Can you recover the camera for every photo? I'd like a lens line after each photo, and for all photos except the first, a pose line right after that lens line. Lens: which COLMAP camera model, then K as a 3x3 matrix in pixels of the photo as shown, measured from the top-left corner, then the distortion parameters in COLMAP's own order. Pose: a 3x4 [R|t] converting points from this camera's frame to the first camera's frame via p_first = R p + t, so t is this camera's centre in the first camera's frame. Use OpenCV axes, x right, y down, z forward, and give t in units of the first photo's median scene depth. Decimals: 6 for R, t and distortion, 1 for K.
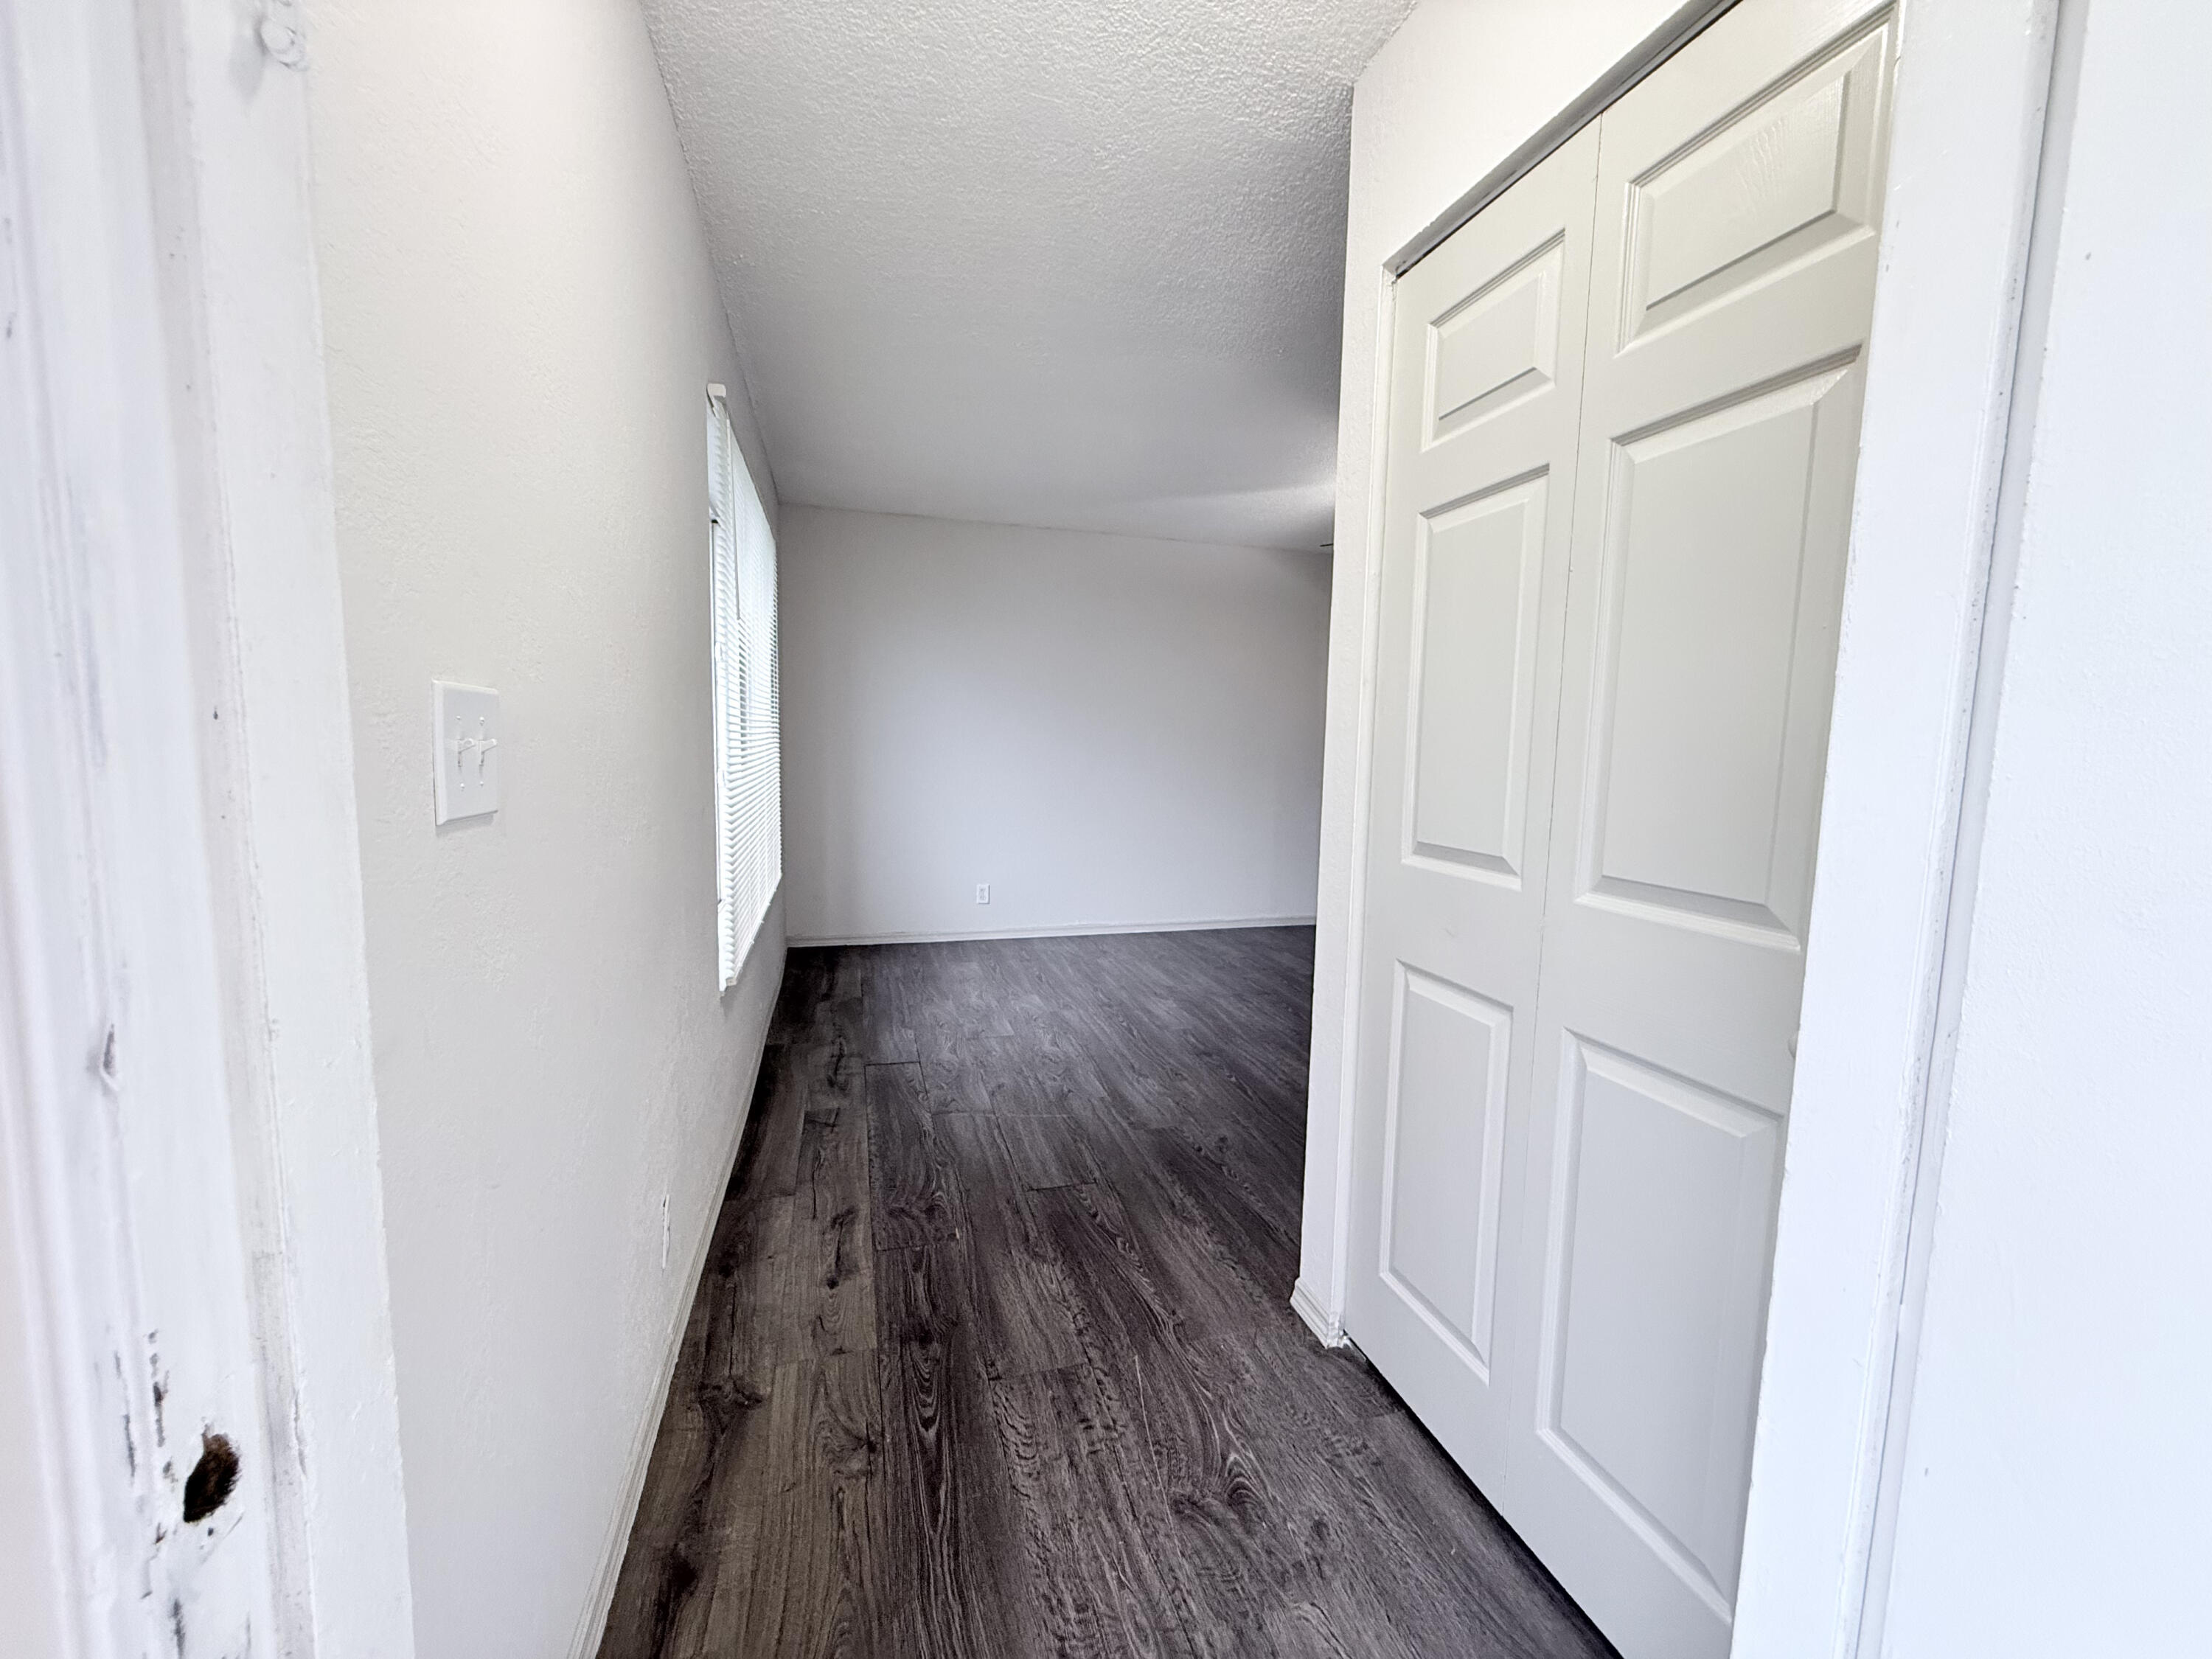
lens RADIAL K [[884.2, 0, 1101.2], [0, 884.2, 828.4], [0, 0, 1]] dist [0.002009, -0.000006]
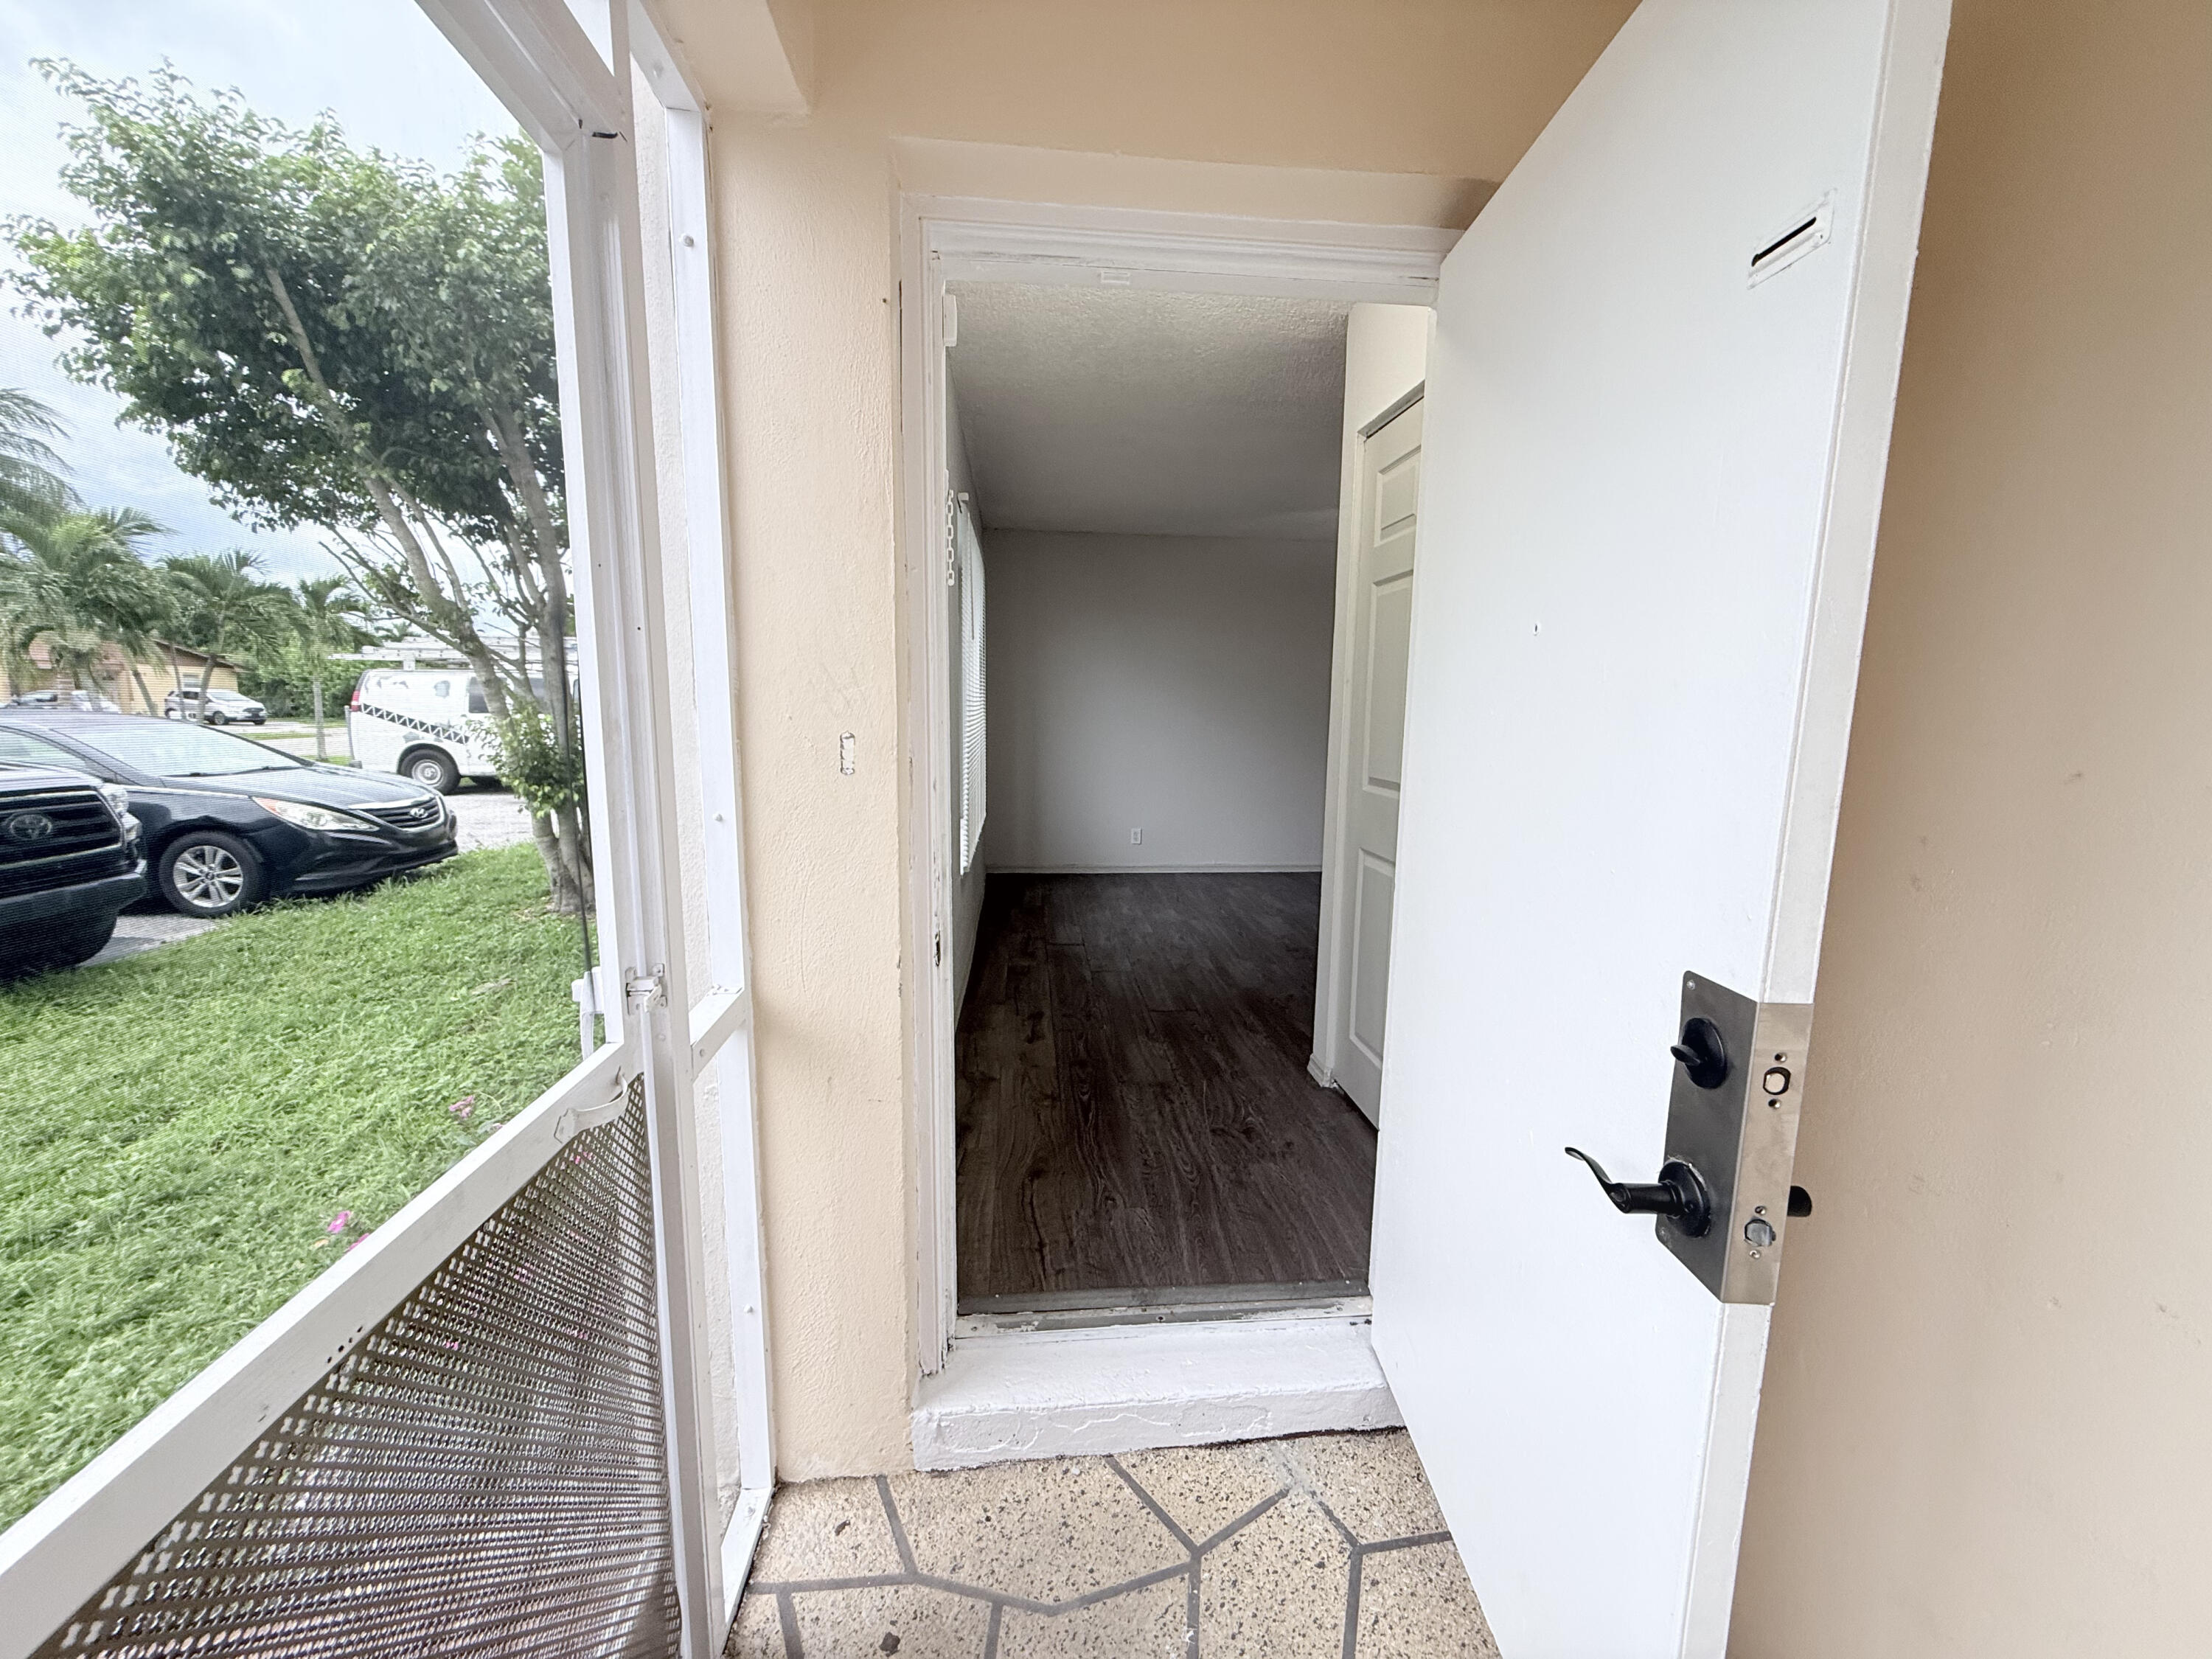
lens RADIAL K [[884.2, 0, 1107.5], [0, 884.2, 827.6], [0, 0, 1]] dist [0.002009, -0.000006]
pose [[0.983267, 0.019190, -0.181155, 0.117635], [-0.012638, 0.999226, 0.037257, 0.037889], [0.181729, -0.034344, 0.982749, -0.523472]]
